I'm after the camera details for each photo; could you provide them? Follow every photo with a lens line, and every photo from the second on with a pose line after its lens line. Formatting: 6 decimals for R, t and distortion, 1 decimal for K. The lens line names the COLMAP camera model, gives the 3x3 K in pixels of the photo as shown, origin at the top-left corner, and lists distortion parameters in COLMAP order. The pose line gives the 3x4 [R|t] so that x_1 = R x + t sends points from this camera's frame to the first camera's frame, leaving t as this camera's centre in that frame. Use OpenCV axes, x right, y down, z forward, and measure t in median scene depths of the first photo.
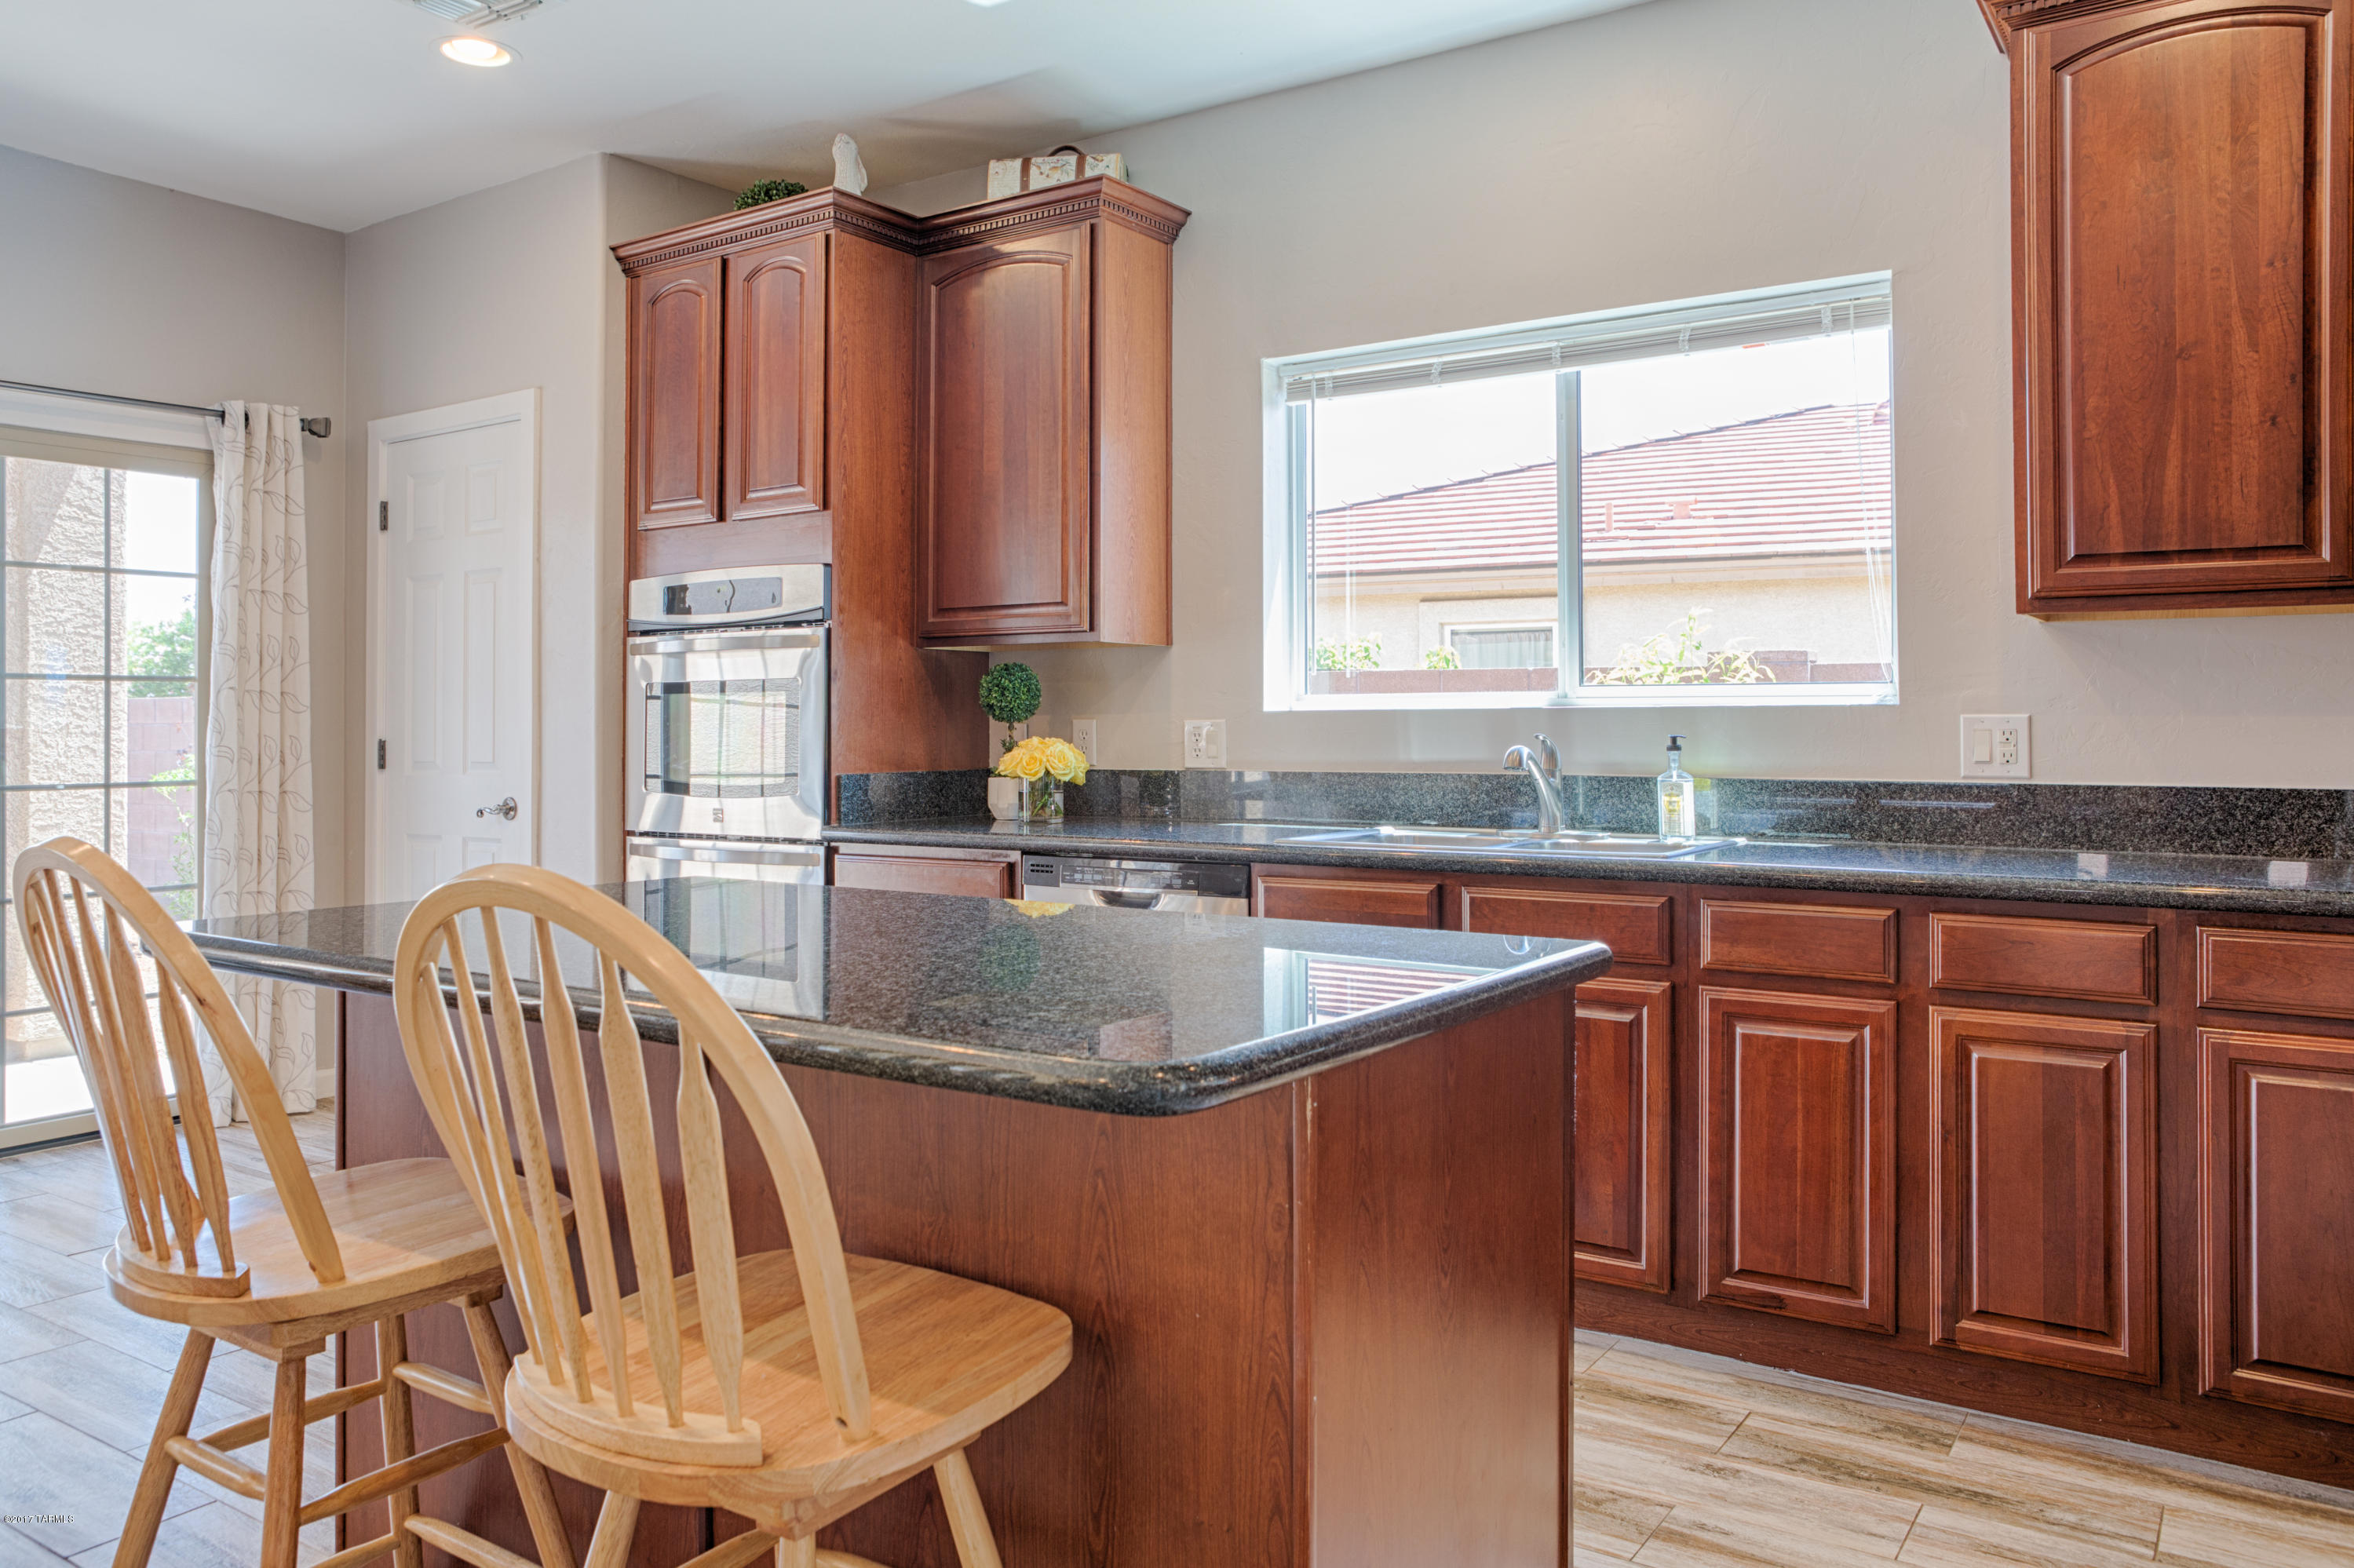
lens RADIAL K [[1671.5, 0, 1240.8], [0, 1671.5, 745.1], [0, 0, 1]] dist [-0.057616, 0.049604]
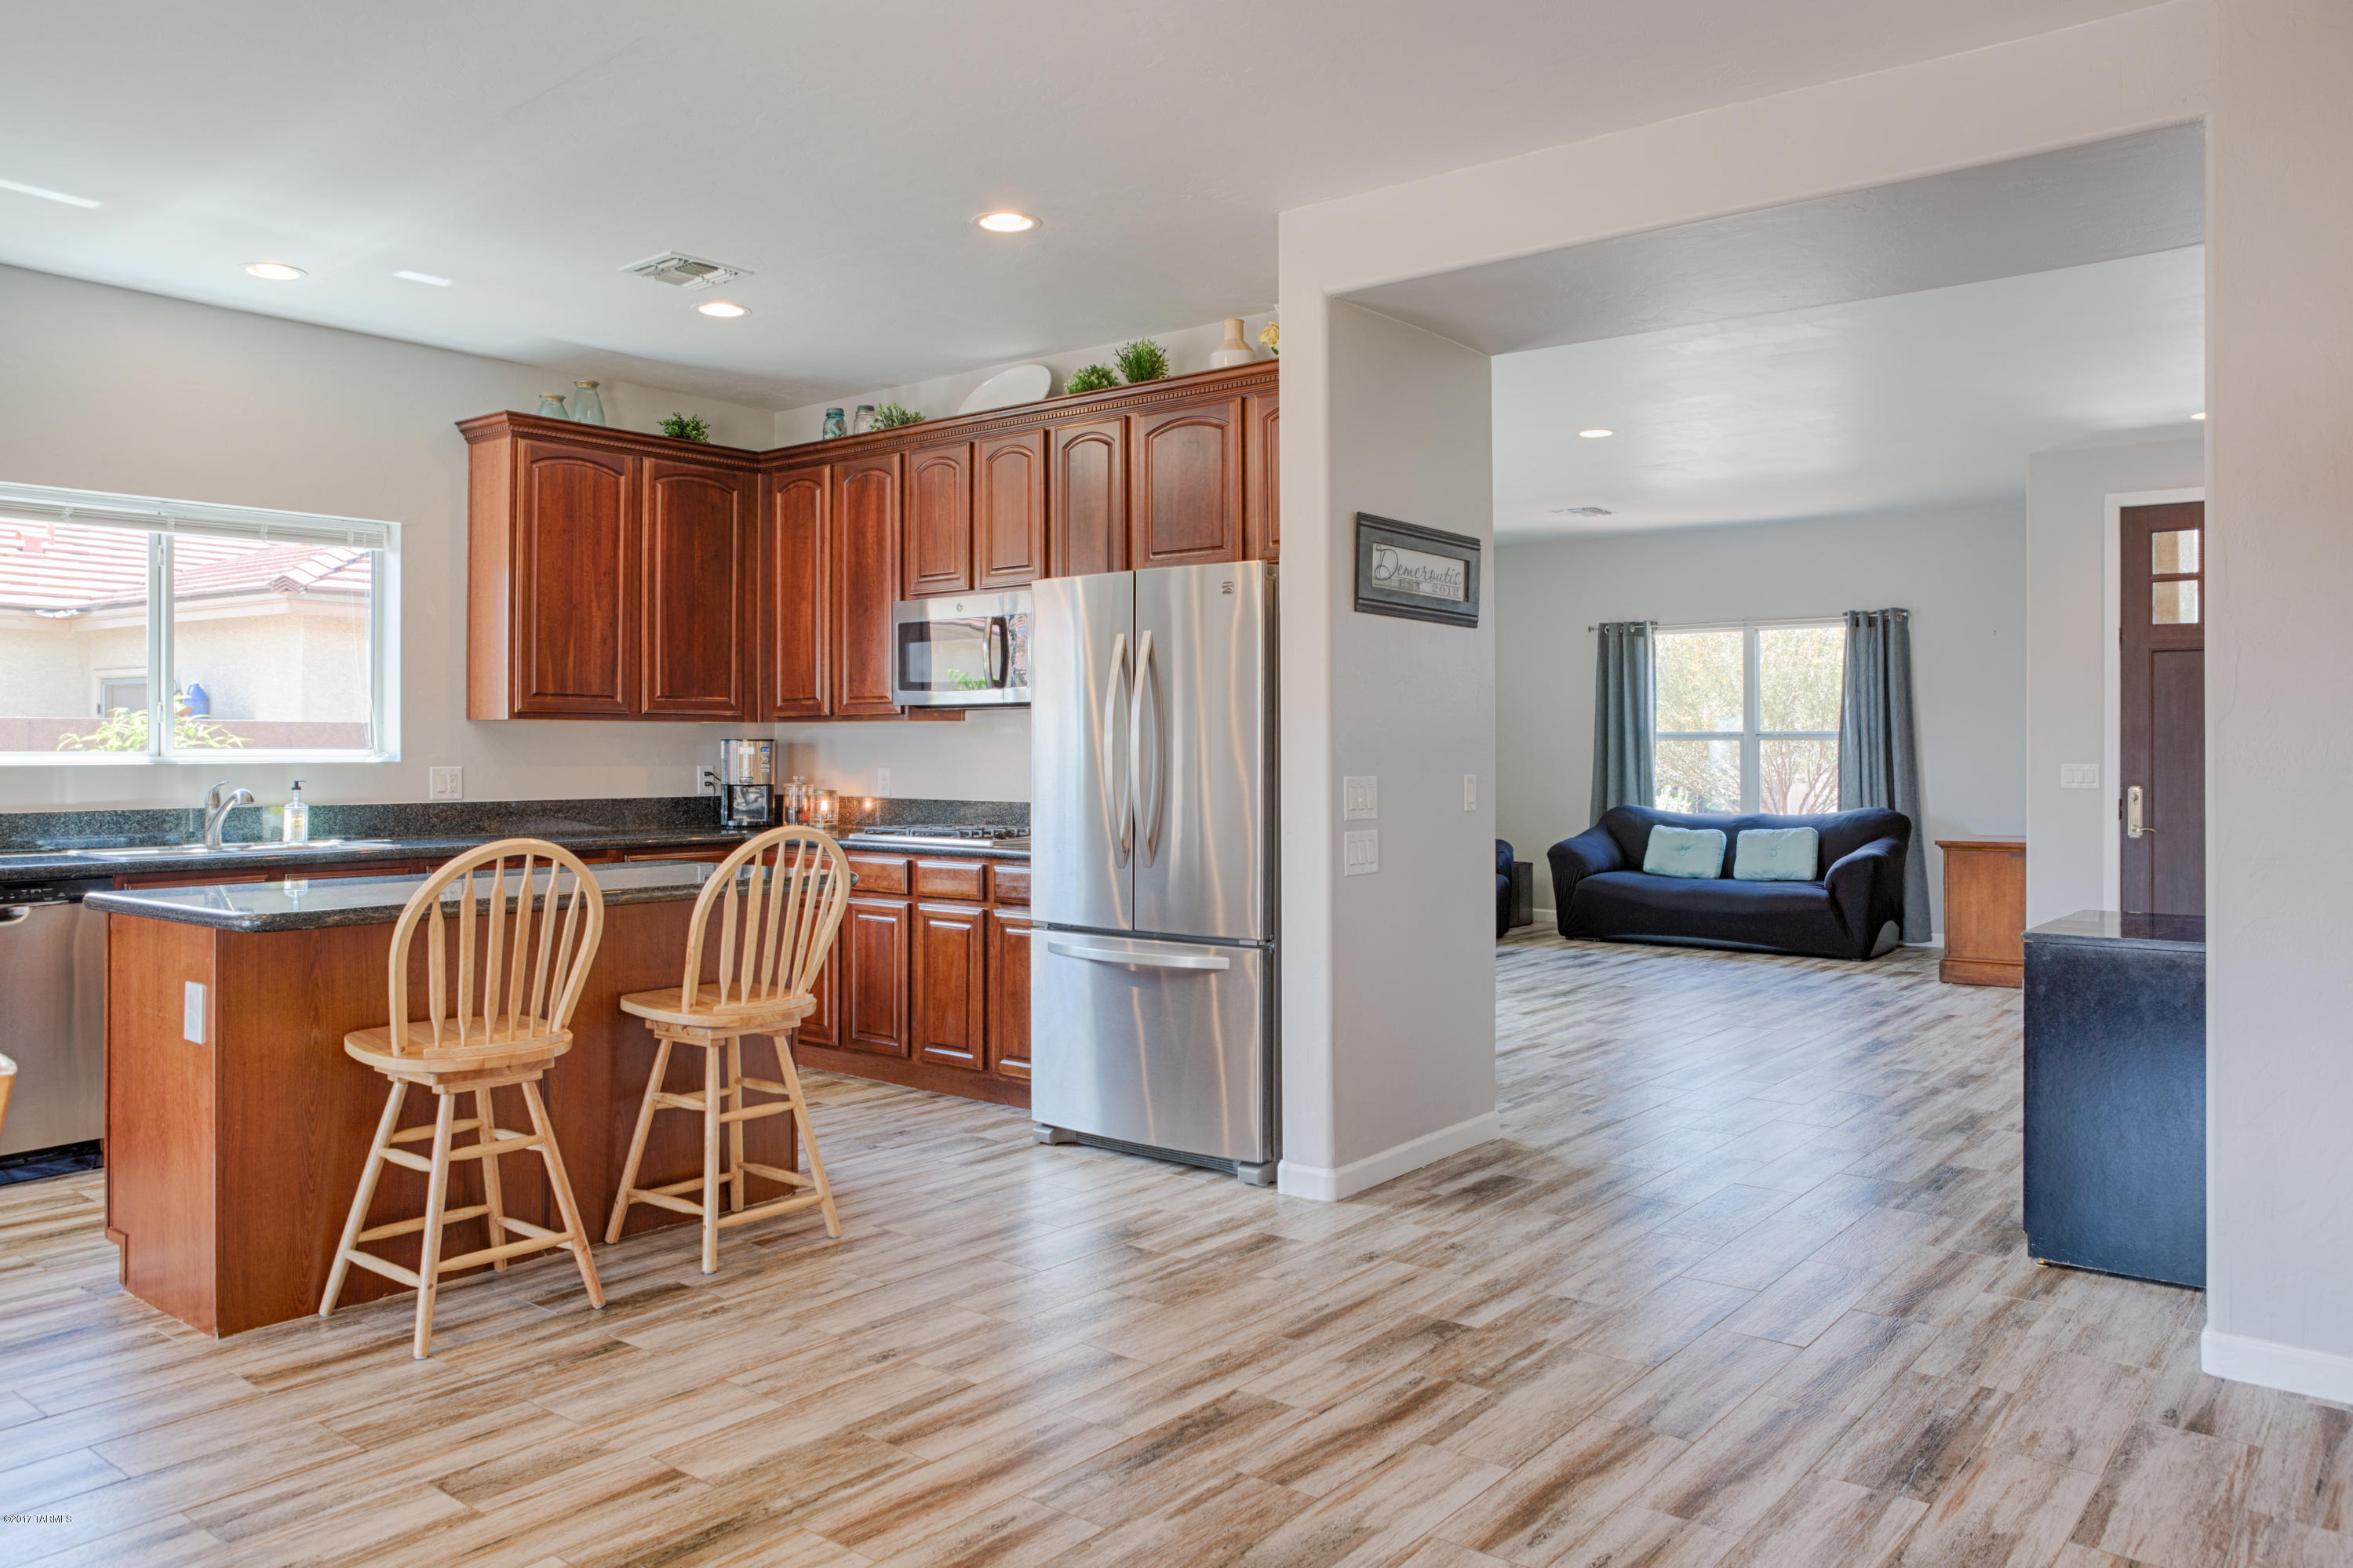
lens RADIAL K [[1681.5, 0, 1179.2], [0, 1681.5, 748.2], [0, 0, 1]] dist [-0.106191, 0.002746]
pose [[0.097071, 0.003041, 0.995273, -1.275615], [0.009717, 0.999945, -0.004003, -0.022473], [-0.995230, 0.010060, 0.097036, -0.028502]]
